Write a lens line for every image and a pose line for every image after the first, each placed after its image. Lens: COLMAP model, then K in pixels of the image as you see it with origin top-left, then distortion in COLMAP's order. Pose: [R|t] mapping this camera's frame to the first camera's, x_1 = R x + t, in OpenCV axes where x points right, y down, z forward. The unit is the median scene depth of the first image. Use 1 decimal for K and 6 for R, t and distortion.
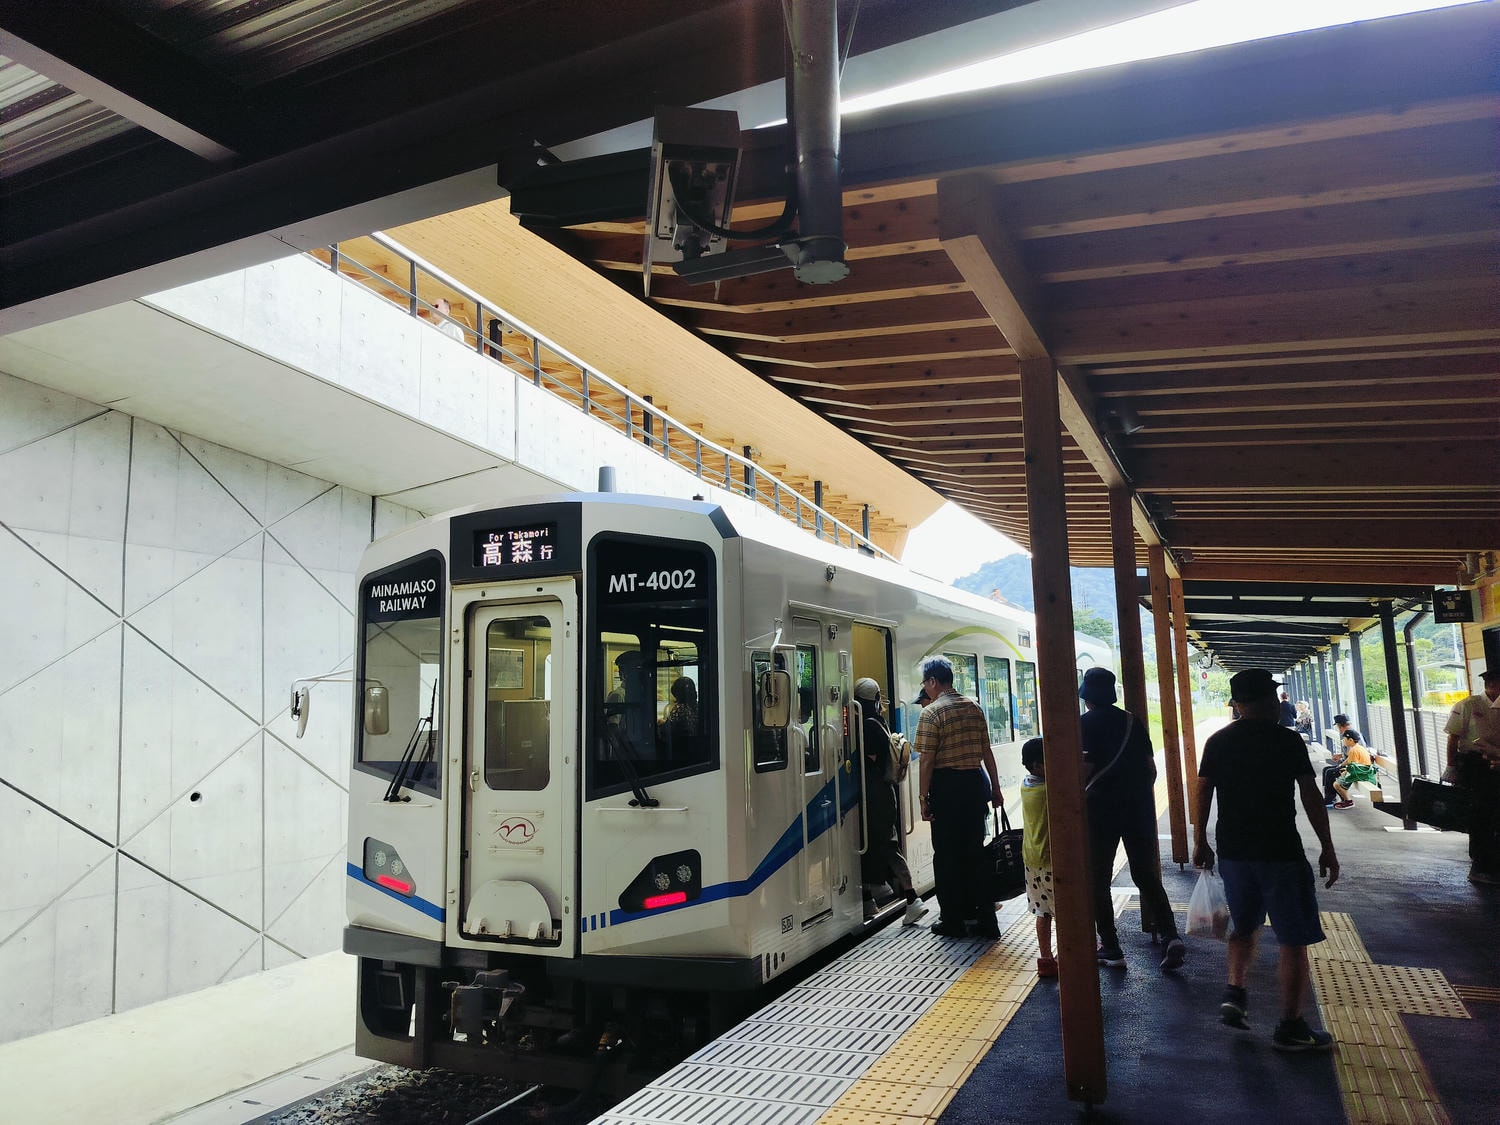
lens RADIAL K [[1064.0, 0, 750.0], [0, 1064.0, 562.5], [0, 0, 1]] dist [0.003828, -0.003986]
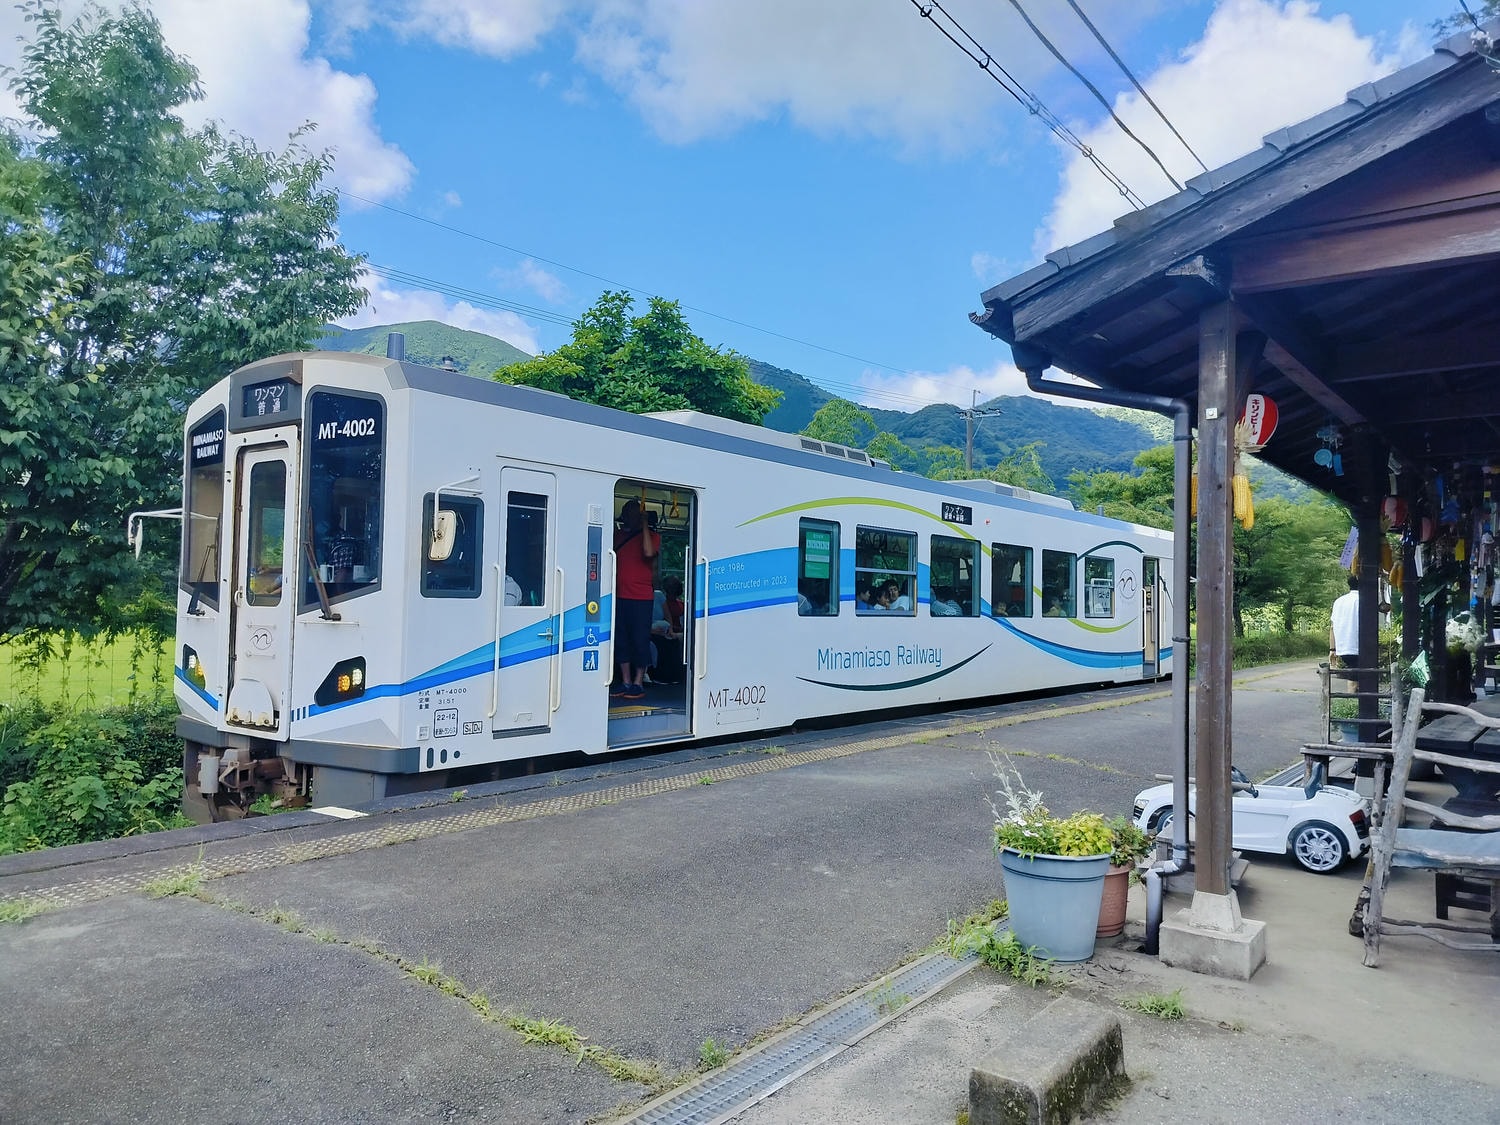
lens RADIAL K [[1064.0, 0, 750.0], [0, 1064.0, 562.5], [0, 0, 1]] dist [0.003828, -0.003986]
pose [[0.977281, 0.031803, -0.209547, 0.568476], [-0.009573, 0.994293, 0.106256, 0.033914], [0.211730, -0.101836, 0.972008, -0.040271]]
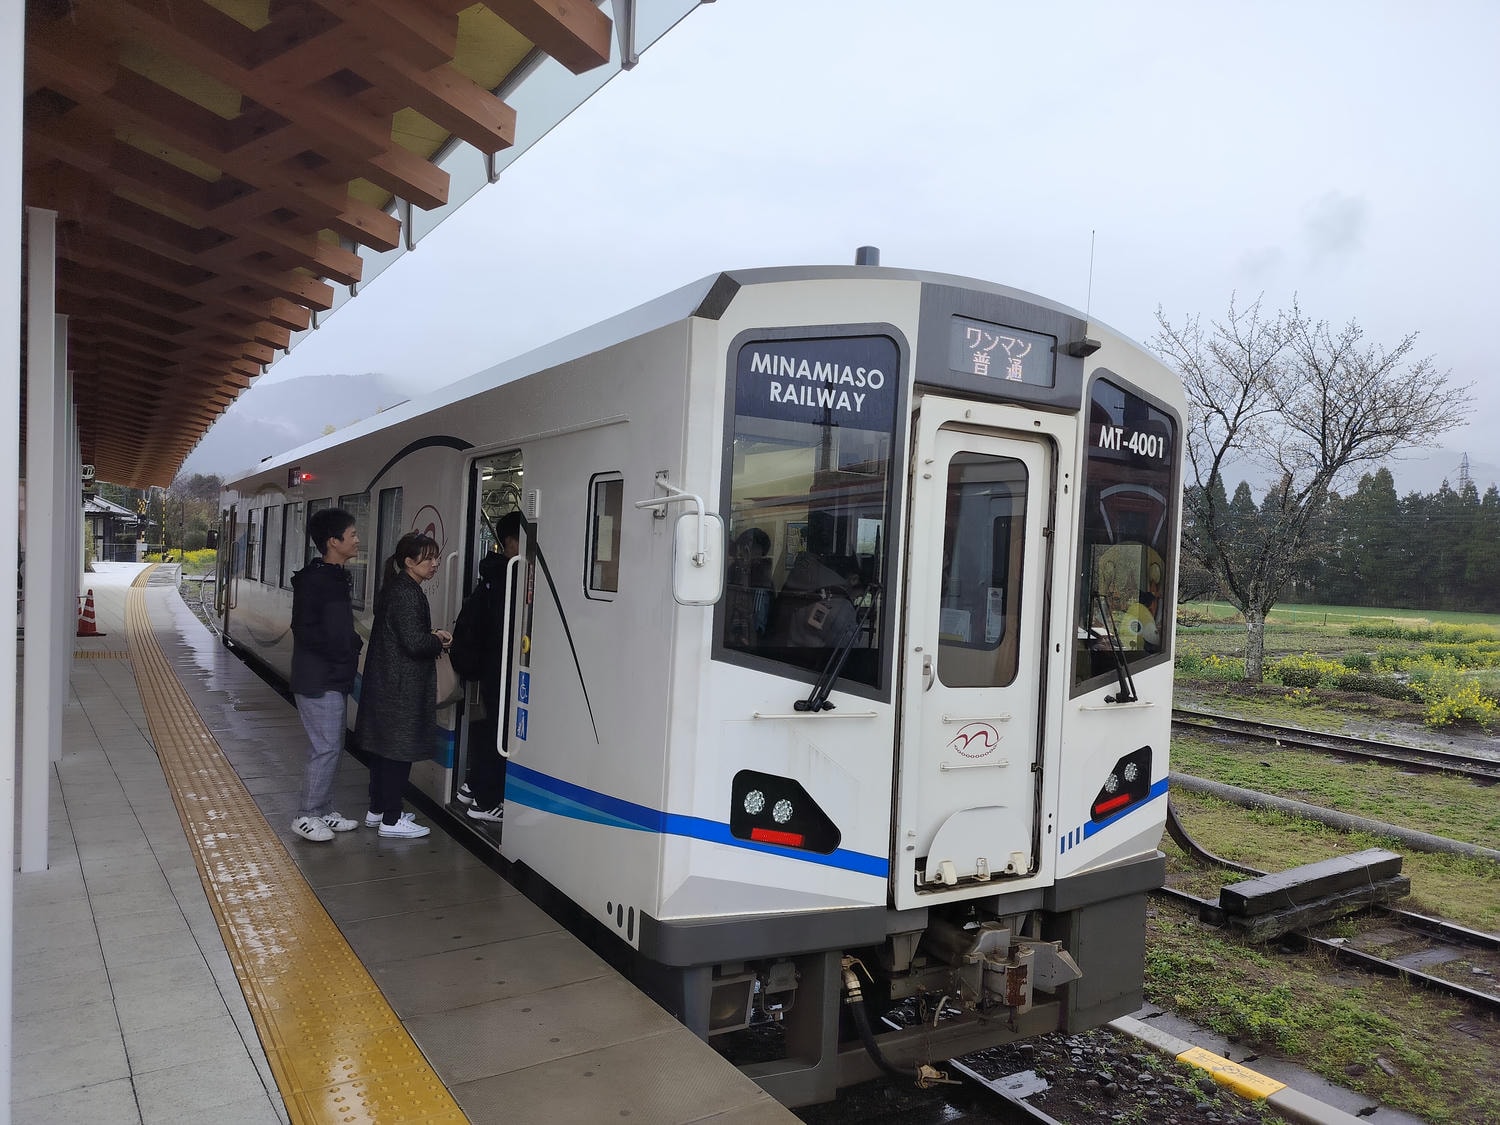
lens RADIAL K [[1064.0, 0, 750.0], [0, 1064.0, 562.5], [0, 0, 1]] dist [0.003828, -0.003986]
pose [[0.556692, 0.053603, 0.828988, -0.944131], [-0.181477, 0.981660, 0.058393, 0.115462], [-0.810654, -0.182949, 0.556210, 0.742027]]
